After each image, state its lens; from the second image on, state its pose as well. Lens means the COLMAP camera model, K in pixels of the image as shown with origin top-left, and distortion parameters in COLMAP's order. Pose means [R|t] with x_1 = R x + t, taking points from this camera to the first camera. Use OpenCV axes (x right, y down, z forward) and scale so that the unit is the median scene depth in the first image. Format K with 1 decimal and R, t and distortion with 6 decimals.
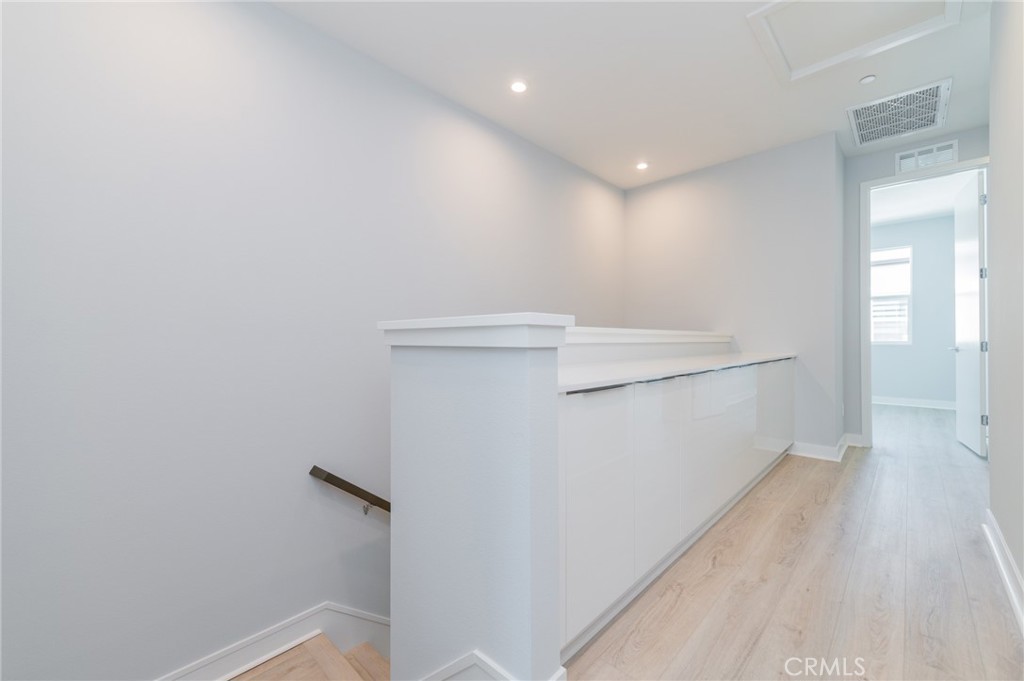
lens RADIAL K [[402.8, 0, 512.0], [0, 402.8, 340.5], [0, 0, 1]] dist [0.006309, -0.000491]
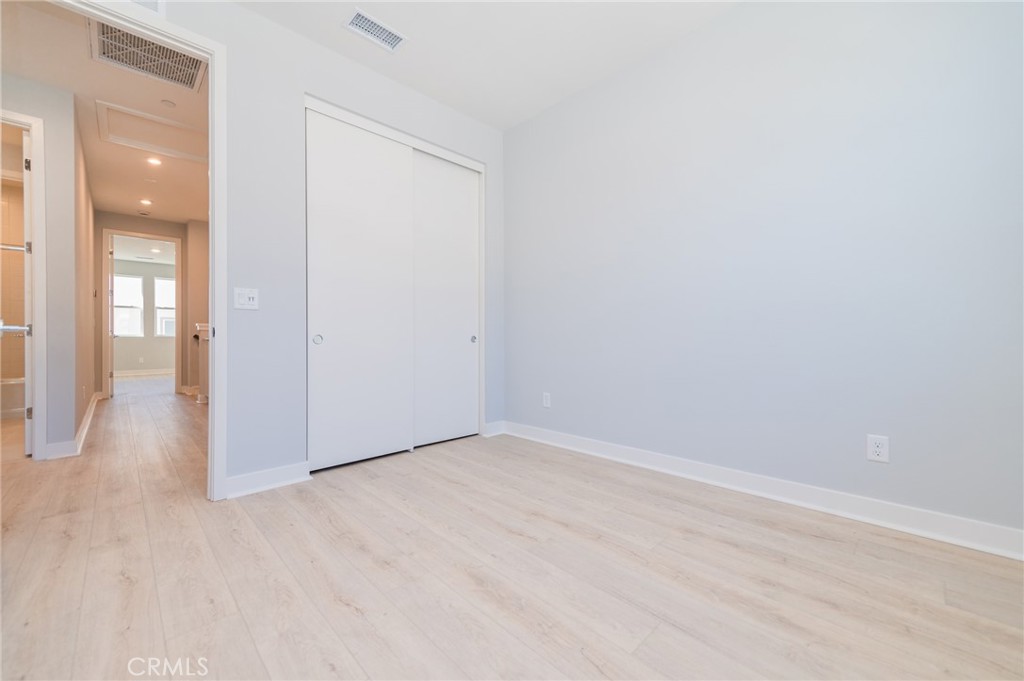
lens RADIAL K [[402.8, 0, 512.0], [0, 402.8, 340.5], [0, 0, 1]] dist [0.006309, -0.000491]
pose [[0.074749, -0.005835, 0.997185, -0.552076], [-0.003837, 0.999974, 0.006139, 0.010419], [-0.997195, -0.004285, 0.074724, -0.643500]]
